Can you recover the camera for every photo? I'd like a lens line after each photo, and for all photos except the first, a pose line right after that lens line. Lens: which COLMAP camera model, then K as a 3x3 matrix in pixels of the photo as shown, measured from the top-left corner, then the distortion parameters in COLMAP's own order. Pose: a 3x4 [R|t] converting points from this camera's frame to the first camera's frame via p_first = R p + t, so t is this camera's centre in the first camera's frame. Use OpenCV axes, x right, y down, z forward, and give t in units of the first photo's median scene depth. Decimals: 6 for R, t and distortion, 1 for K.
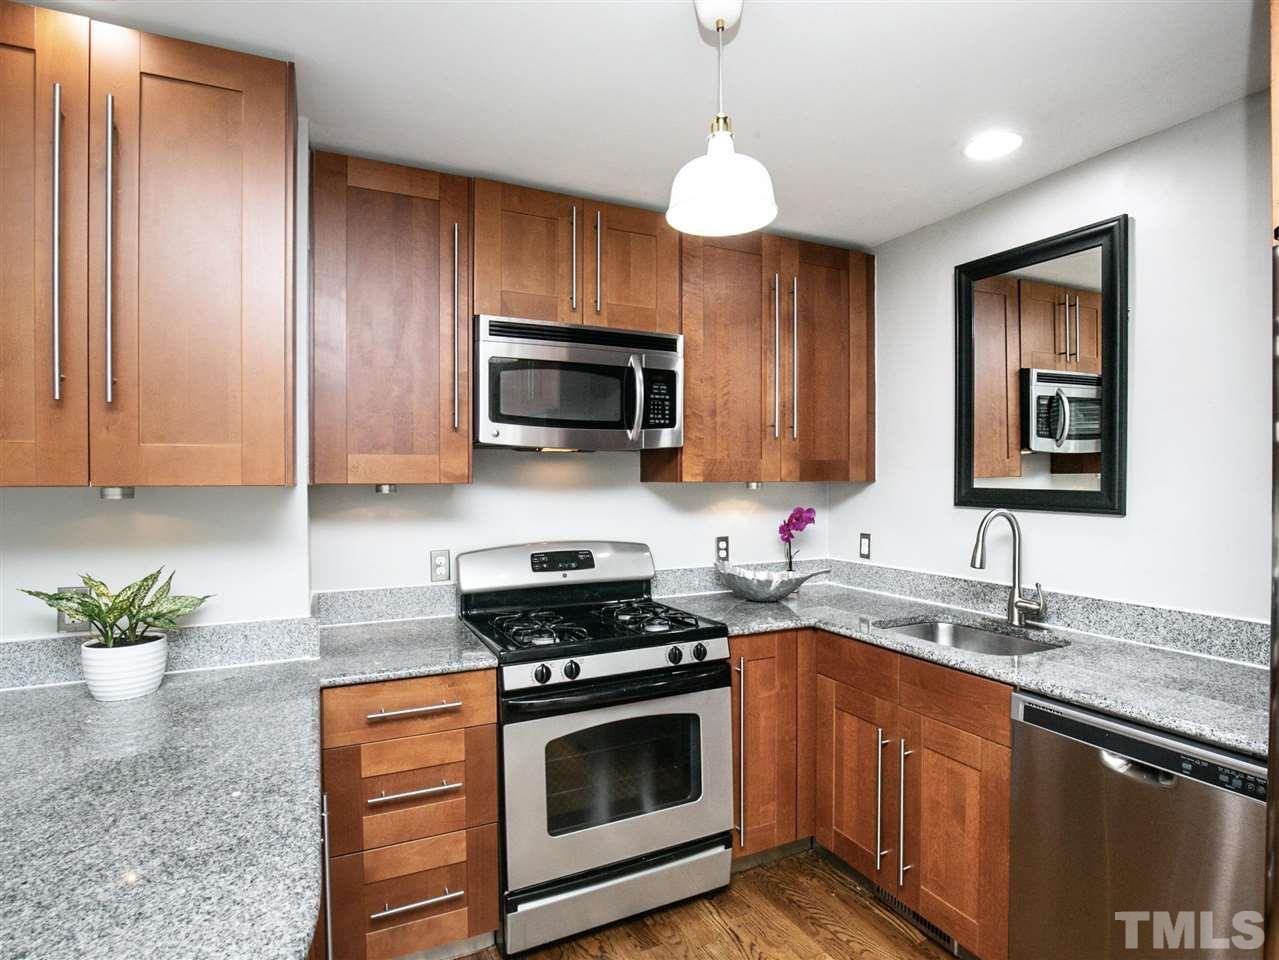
lens RADIAL K [[664.5, 0, 625.5], [0, 664.5, 479.2], [0, 0, 1]] dist [-0.035991, 0.001404]
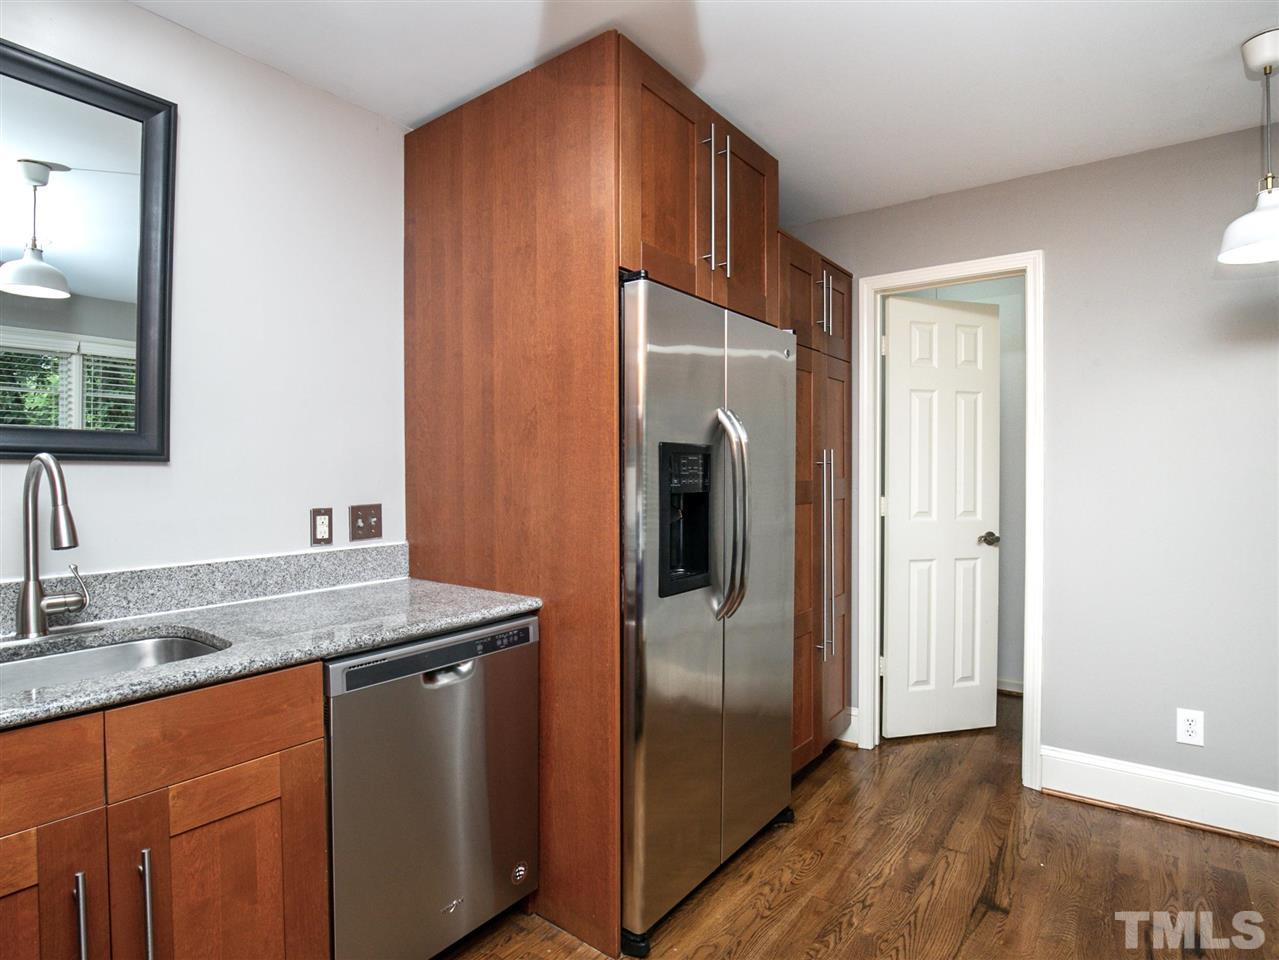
lens RADIAL K [[678.5, 0, 642.5], [0, 678.5, 477.5], [0, 0, 1]] dist [-0.029021, 0.001744]
pose [[-0.460655, -0.007118, 0.887551, -0.259097], [0.007377, 0.999903, 0.011848, 0.065695], [-0.887549, 0.012006, -0.460557, 0.810835]]
